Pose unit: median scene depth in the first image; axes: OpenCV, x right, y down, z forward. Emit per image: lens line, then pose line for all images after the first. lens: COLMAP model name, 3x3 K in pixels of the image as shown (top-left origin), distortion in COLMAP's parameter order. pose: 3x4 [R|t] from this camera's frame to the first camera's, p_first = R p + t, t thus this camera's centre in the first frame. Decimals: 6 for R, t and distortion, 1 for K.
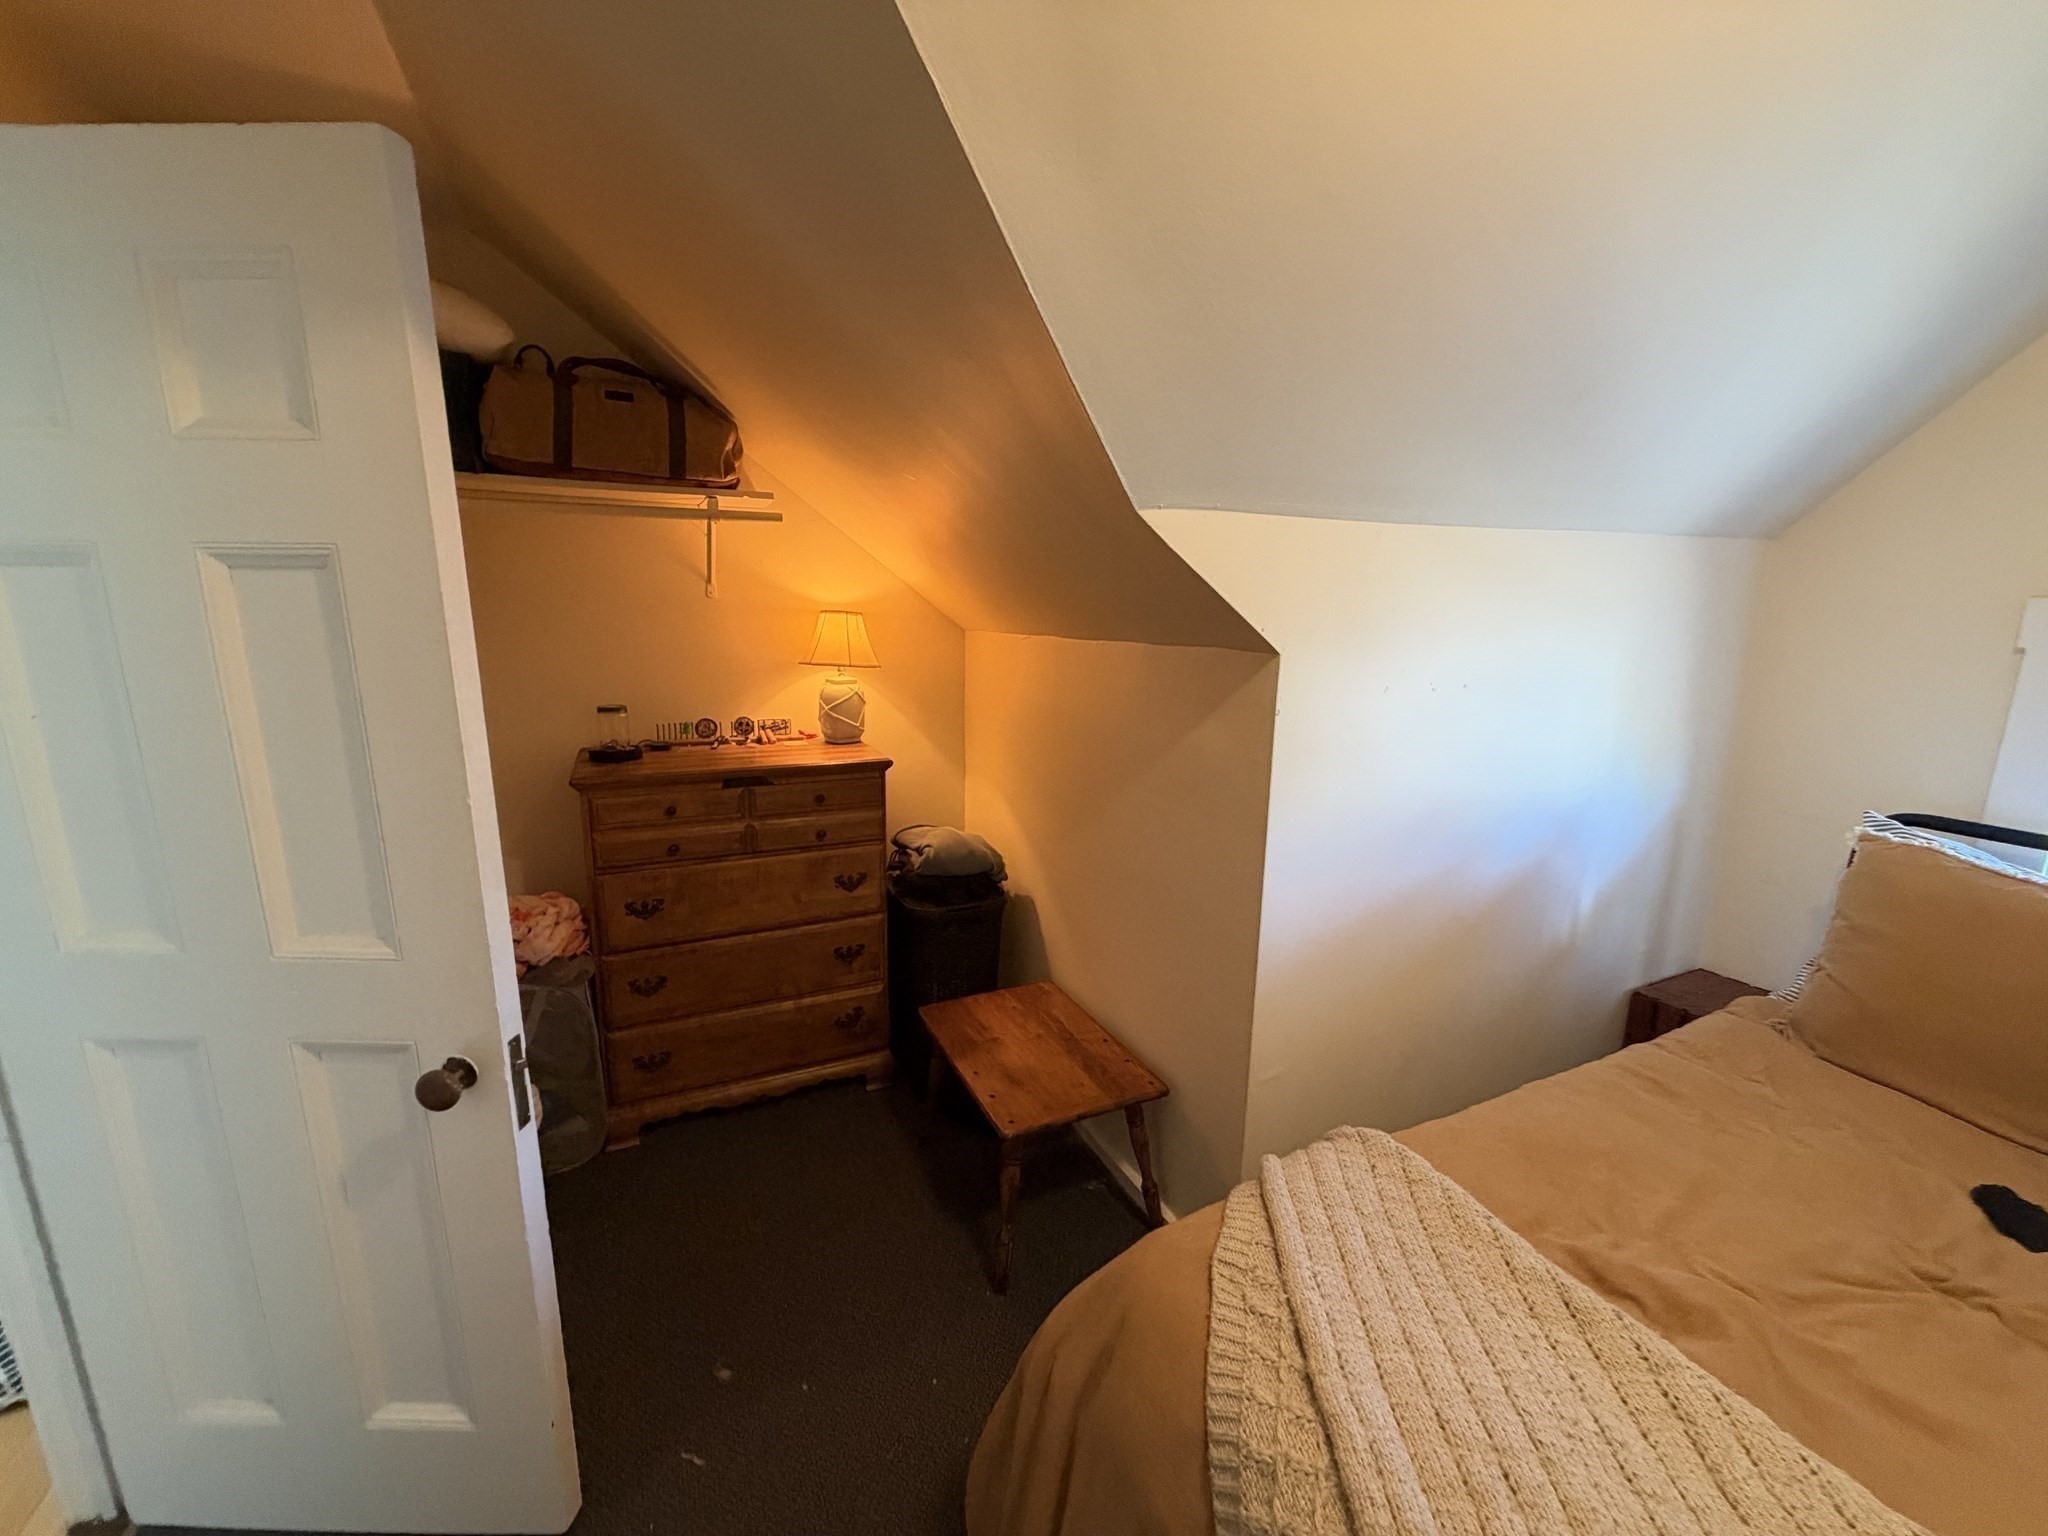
lens RADIAL K [[819.9, 0, 1024.0], [0, 819.9, 768.0], [0, 0, 1]] dist [0.000813, 0.000162]
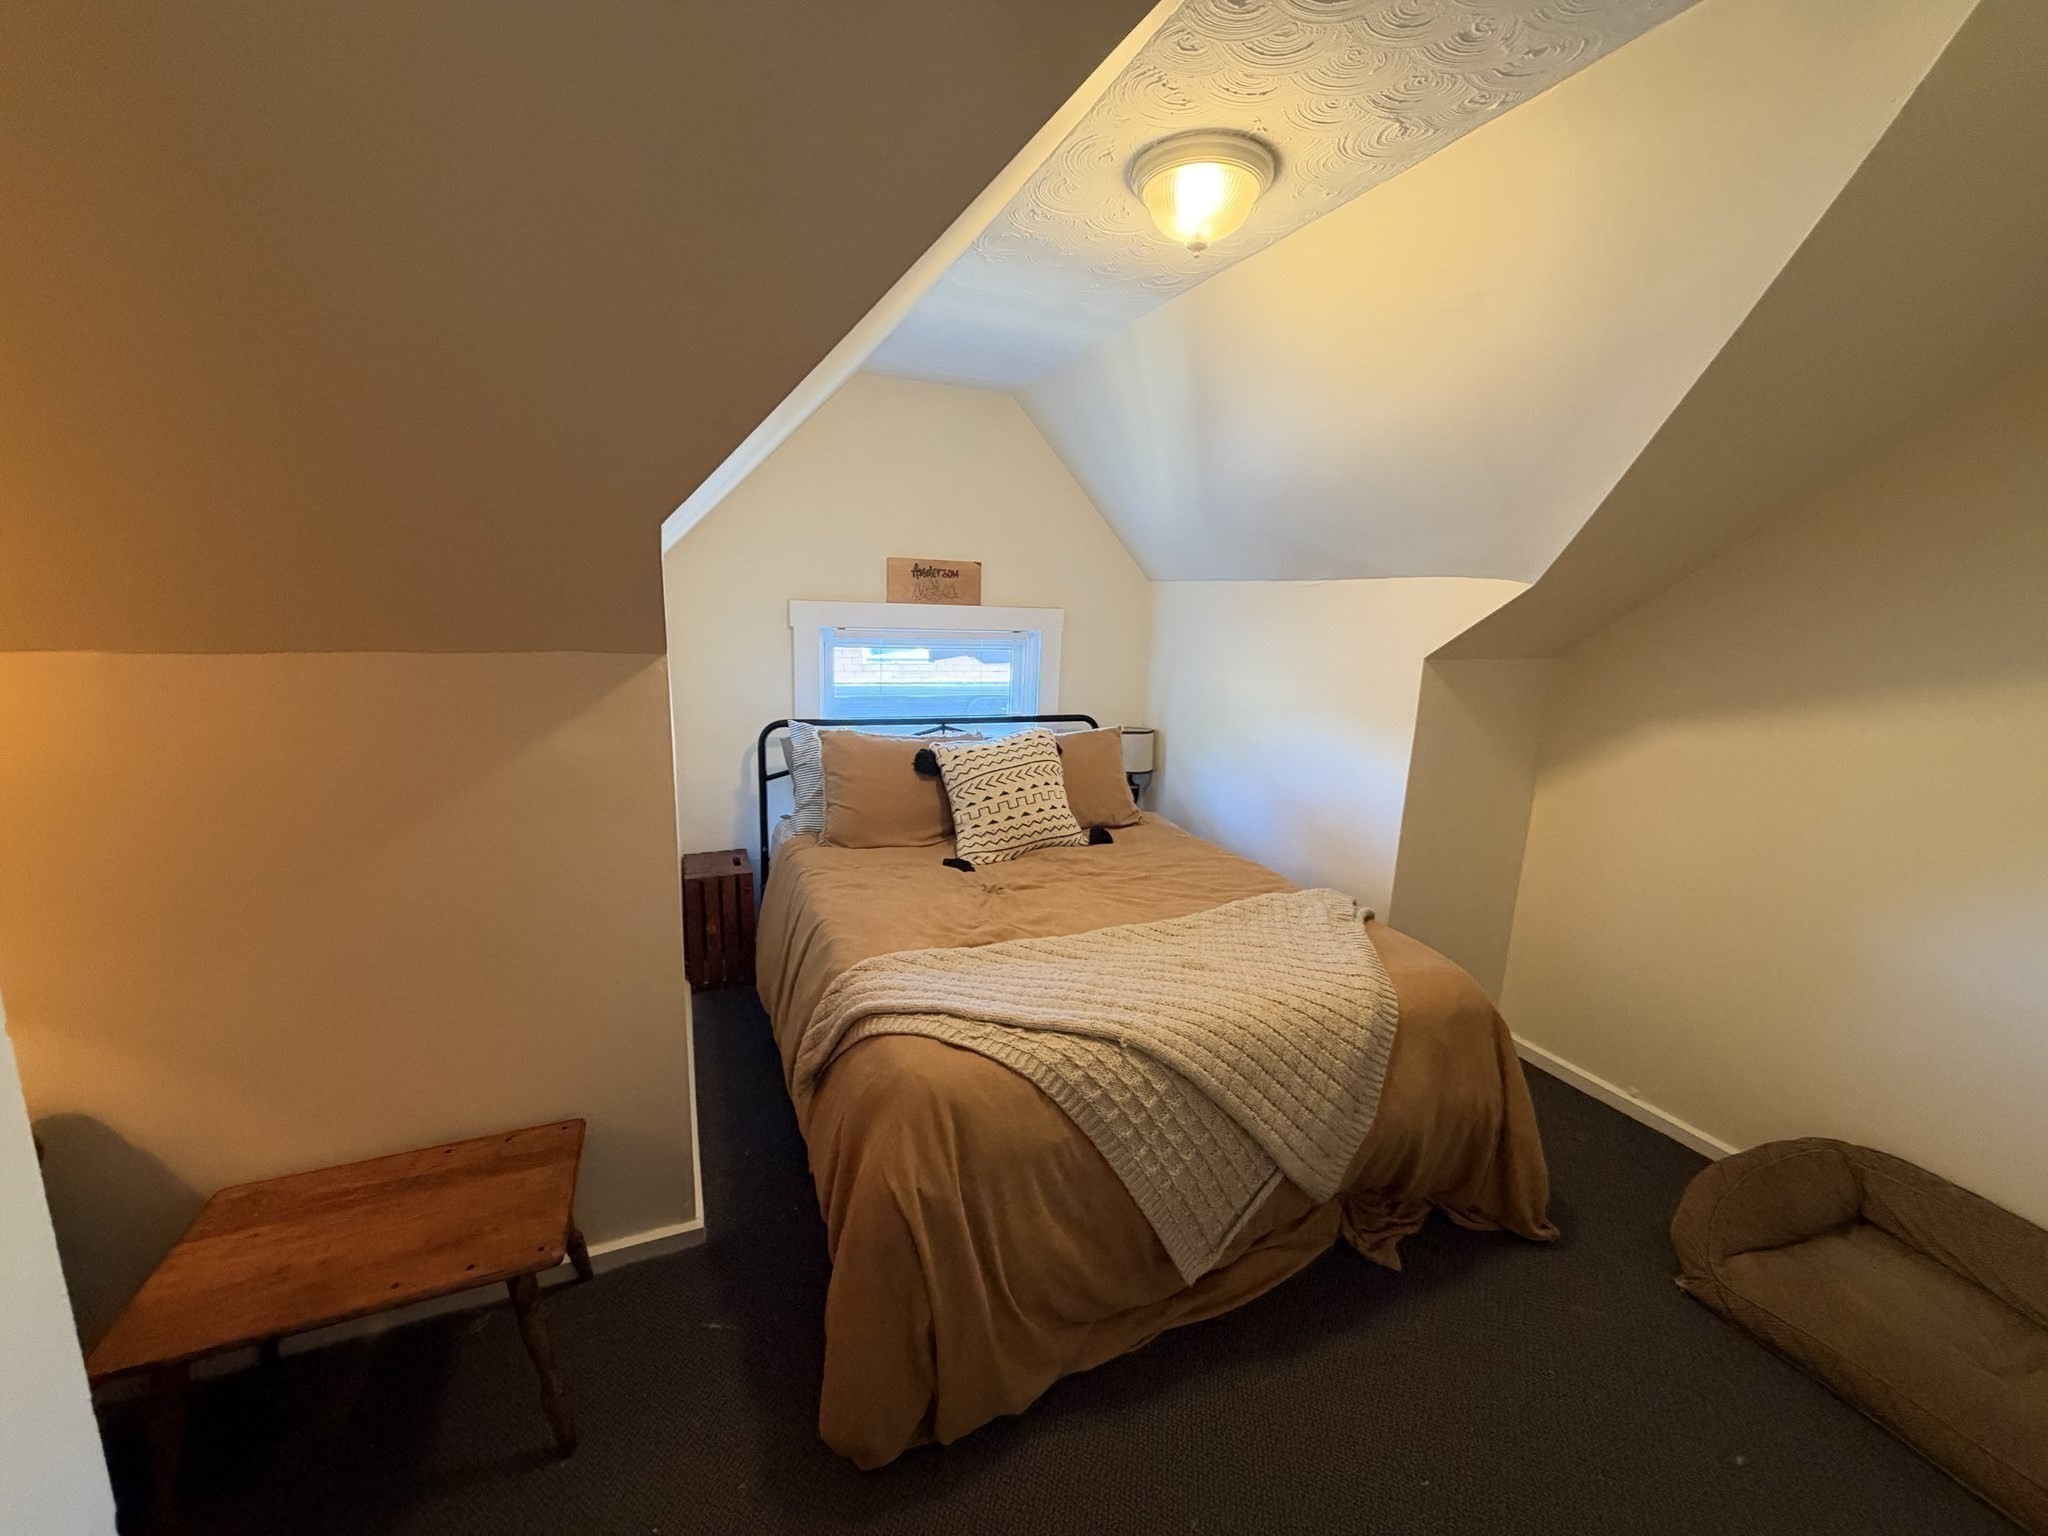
lens RADIAL K [[819.9, 0, 1024.0], [0, 819.9, 768.0], [0, 0, 1]] dist [0.000813, 0.000162]
pose [[0.020473, -0.196946, 0.980201, -1.151518], [0.167550, 0.967217, 0.190838, -0.162791], [-0.985651, 0.160326, 0.052800, 0.682488]]
